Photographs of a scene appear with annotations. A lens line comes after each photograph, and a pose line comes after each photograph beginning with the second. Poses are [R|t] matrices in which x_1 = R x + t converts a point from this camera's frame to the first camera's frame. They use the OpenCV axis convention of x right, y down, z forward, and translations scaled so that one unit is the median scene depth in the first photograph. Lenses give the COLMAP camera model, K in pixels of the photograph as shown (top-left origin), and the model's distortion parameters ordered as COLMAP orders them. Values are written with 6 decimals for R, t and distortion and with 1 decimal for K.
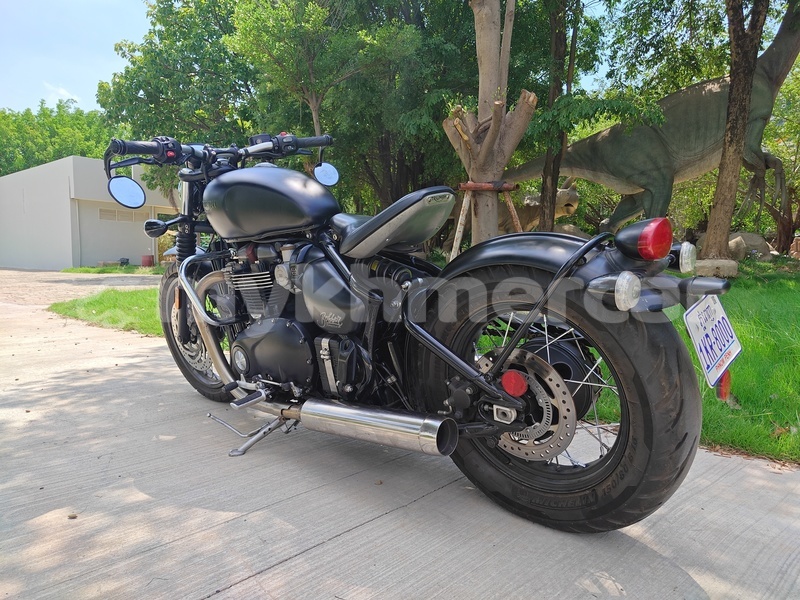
lens RADIAL K [[538.5, 0, 402.2], [0, 538.5, 306.9], [0, 0, 1]] dist [0.041409, -0.028898]
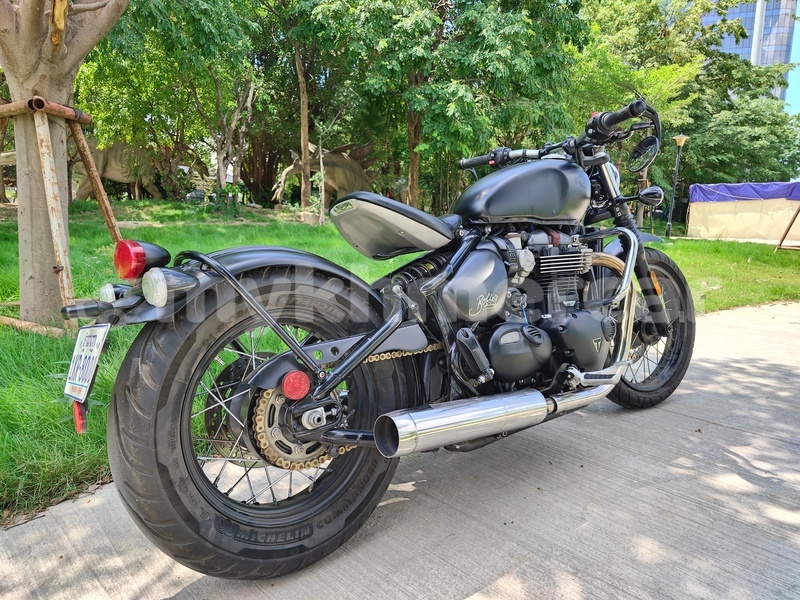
lens RADIAL K [[538.5, 0, 402.2], [0, 538.5, 306.9], [0, 0, 1]] dist [0.041409, -0.028898]
pose [[0.073986, -0.177063, 0.981415, -0.162394], [0.064816, 0.982885, 0.172442, -0.028495], [-0.995151, 0.050853, 0.084196, 0.193791]]
